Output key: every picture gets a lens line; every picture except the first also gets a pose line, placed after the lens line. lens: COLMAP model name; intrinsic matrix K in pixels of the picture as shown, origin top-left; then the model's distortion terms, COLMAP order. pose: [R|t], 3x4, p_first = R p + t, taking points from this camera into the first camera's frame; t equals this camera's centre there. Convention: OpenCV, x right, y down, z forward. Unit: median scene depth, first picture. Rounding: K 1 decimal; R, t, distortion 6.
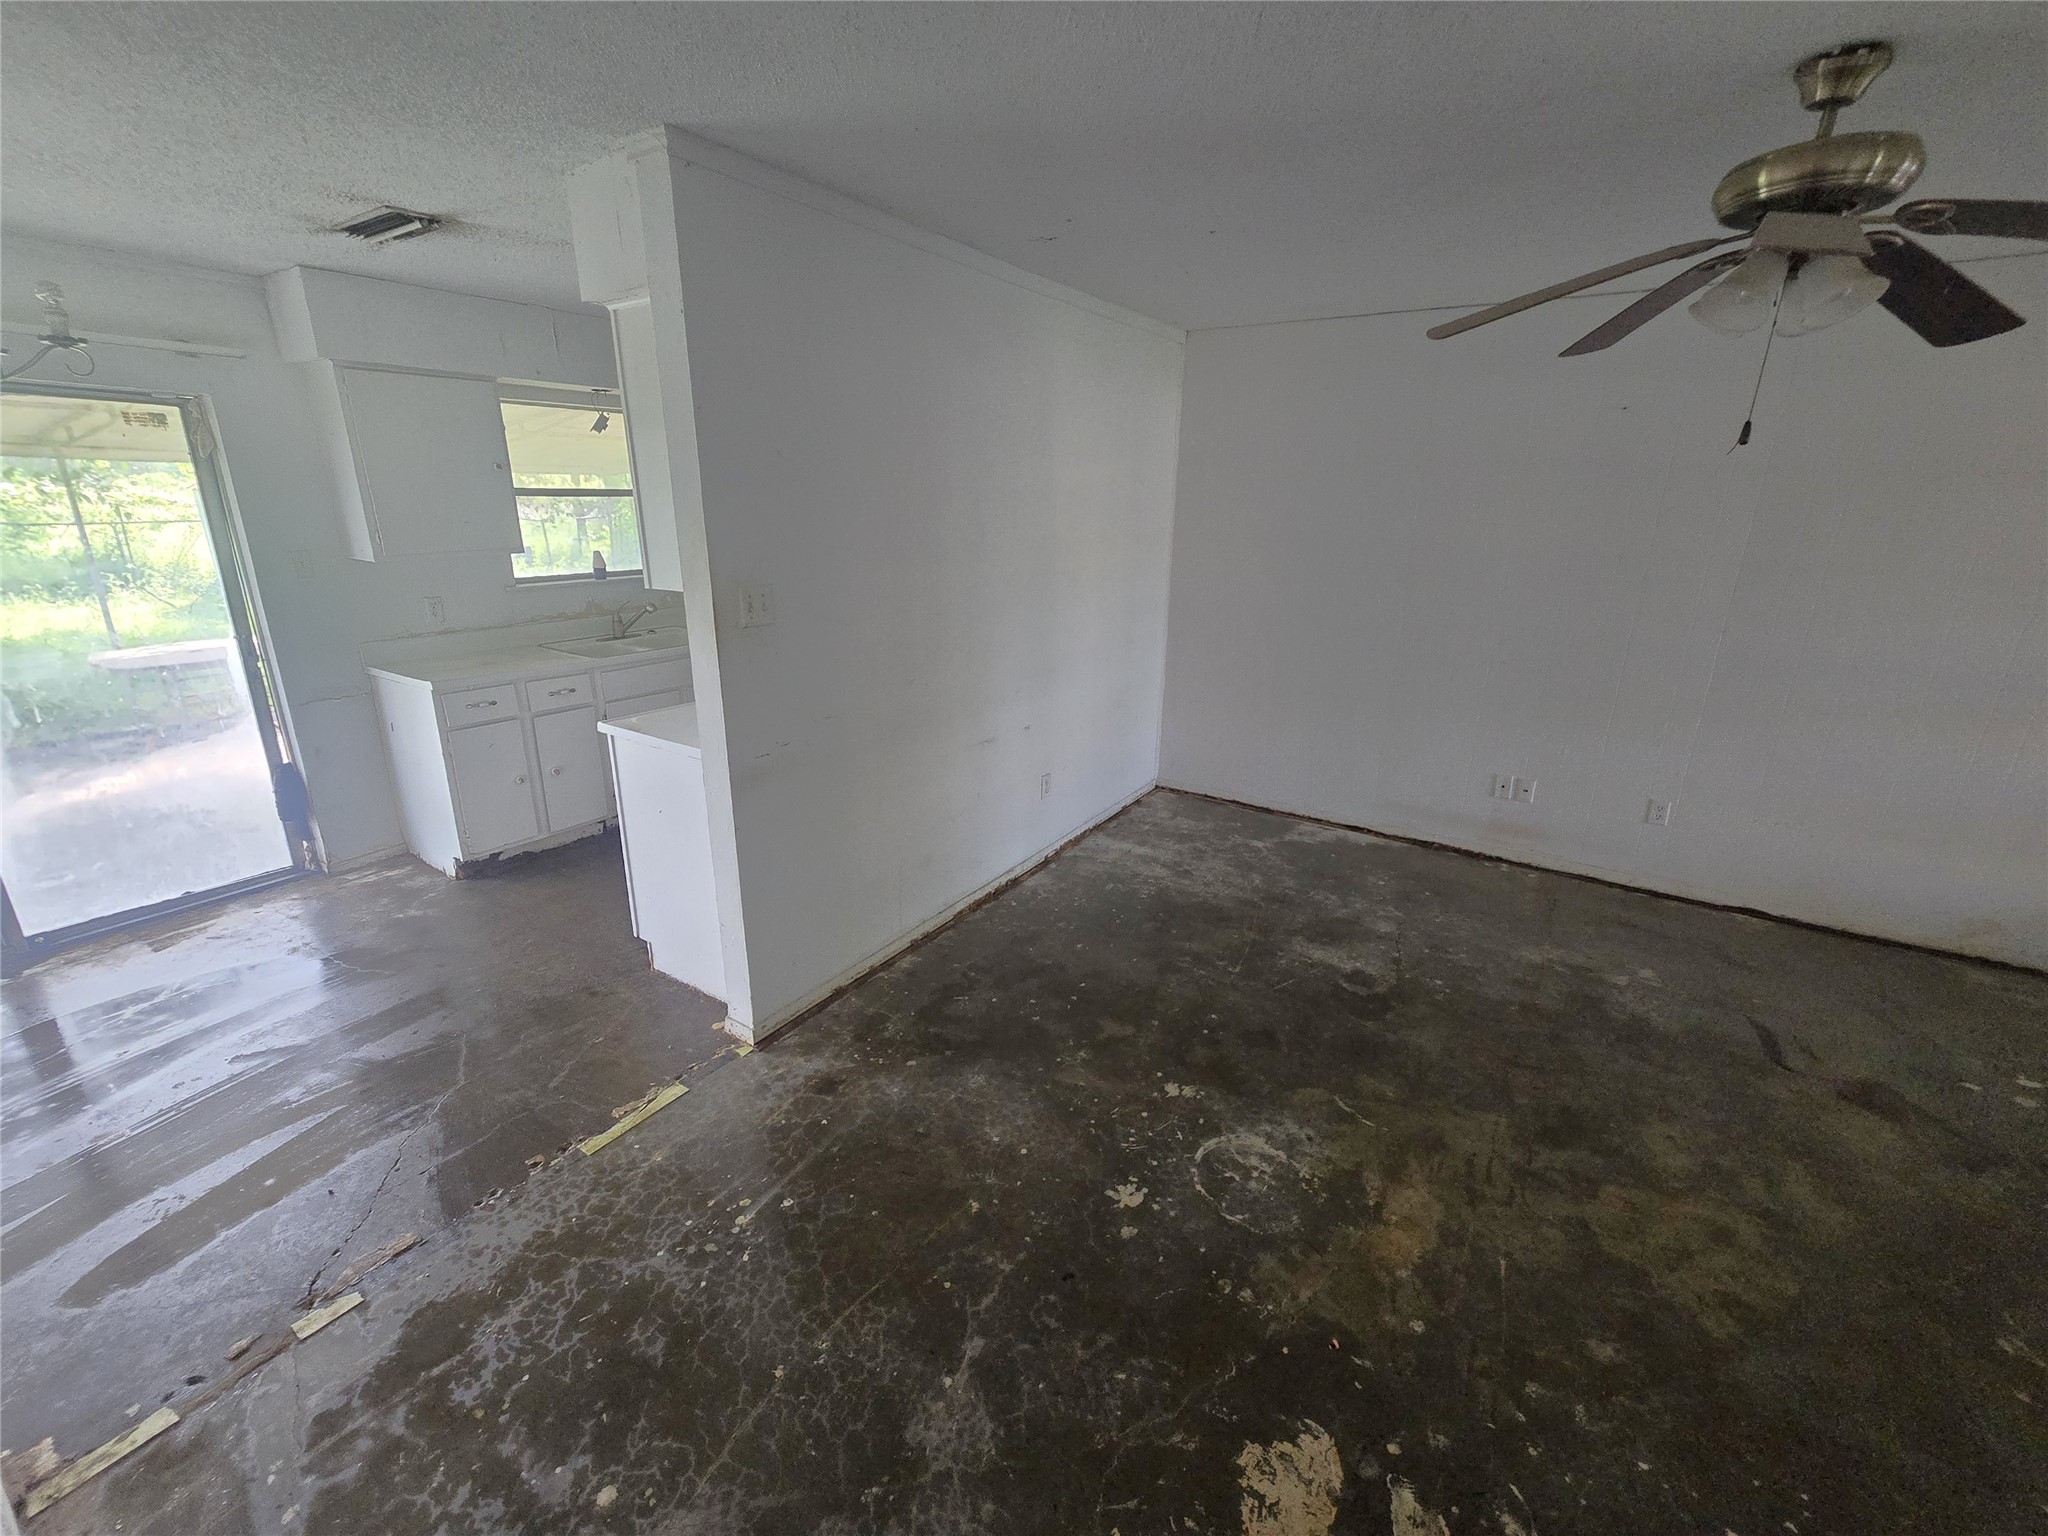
lens RADIAL K [[841.1, 0, 1024.7], [0, 841.1, 761.7], [0, 0, 1]] dist [-0.002061, 0.000673]
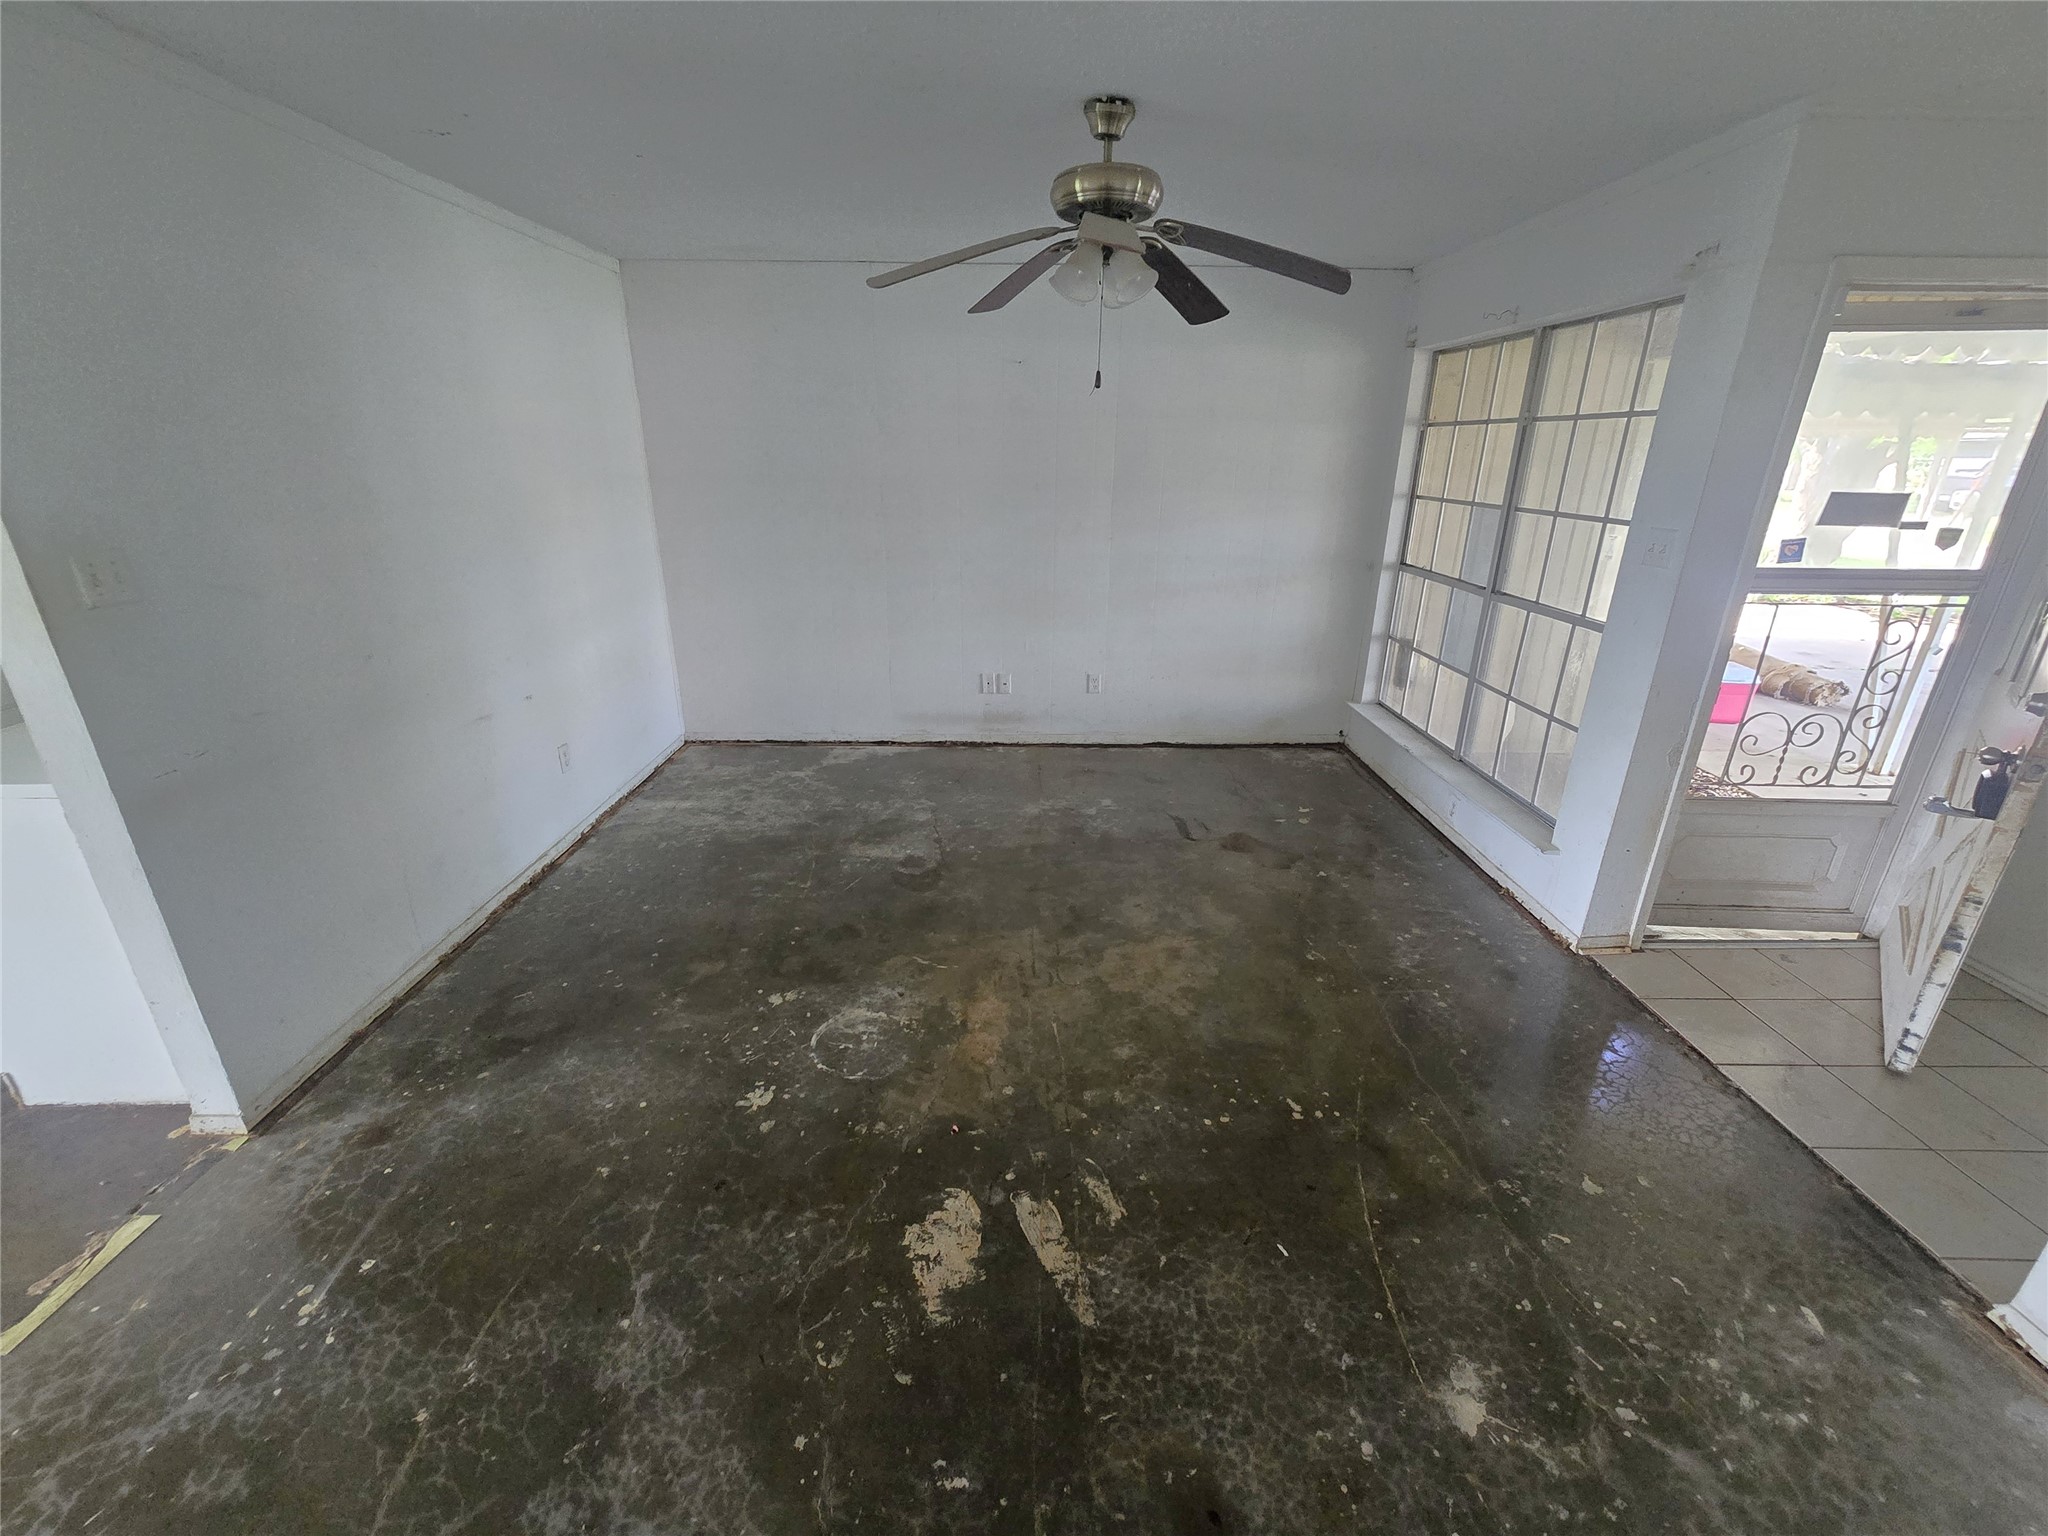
lens RADIAL K [[841.1, 0, 1014.8], [0, 841.1, 766.7], [0, 0, 1]] dist [-0.002061, 0.000673]
pose [[0.836219, -0.200836, 0.510296, -0.062414], [0.171333, 0.979625, 0.104787, 0.046560], [-0.520944, -0.000194, 0.853591, -0.076414]]
